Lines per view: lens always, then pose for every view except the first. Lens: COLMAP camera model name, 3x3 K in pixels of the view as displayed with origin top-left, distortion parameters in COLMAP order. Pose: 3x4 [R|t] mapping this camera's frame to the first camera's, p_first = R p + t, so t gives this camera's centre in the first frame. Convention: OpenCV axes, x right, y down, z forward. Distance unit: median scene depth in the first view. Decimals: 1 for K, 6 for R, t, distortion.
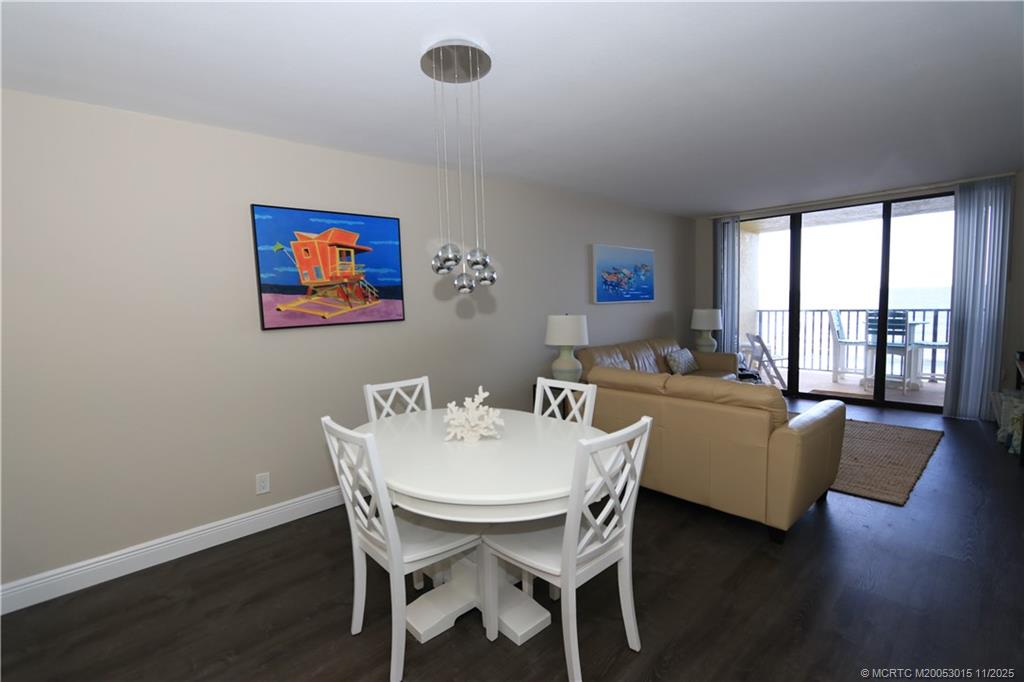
lens RADIAL K [[479.0, 0, 497.5], [0, 479.0, 341.7], [0, 0, 1]] dist [-0.009727, -0.000015]
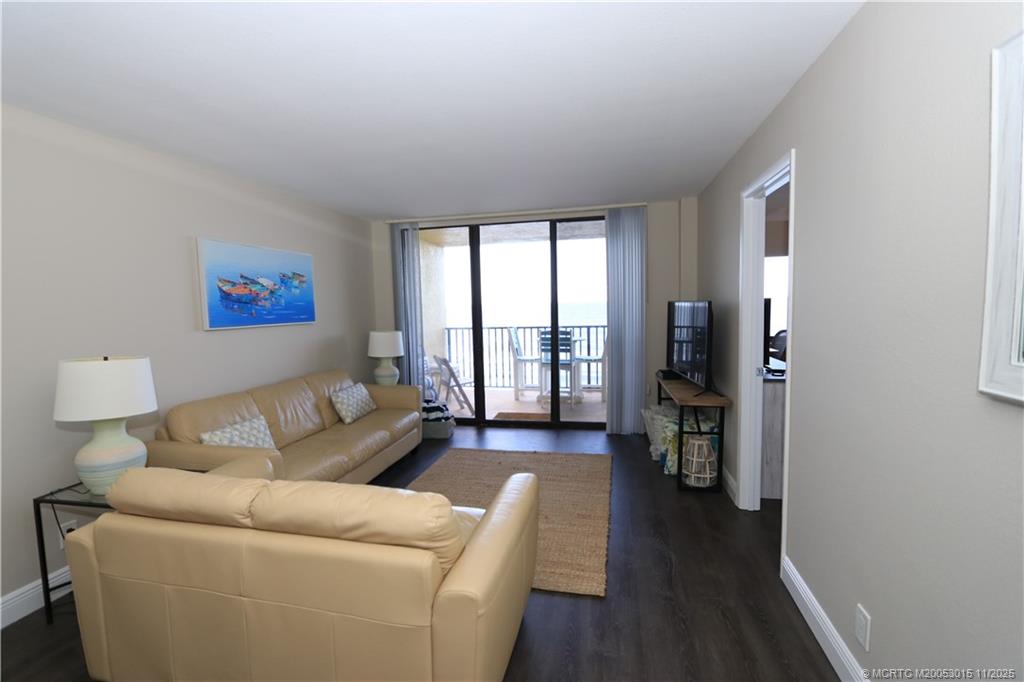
lens RADIAL K [[479.0, 0, 497.5], [0, 479.0, 341.7], [0, 0, 1]] dist [-0.009727, -0.000015]
pose [[0.832287, -0.032893, 0.553369, 0.142048], [0.047211, 0.998817, -0.011635, -0.031597], [-0.552331, 0.035808, 0.832855, 0.209879]]
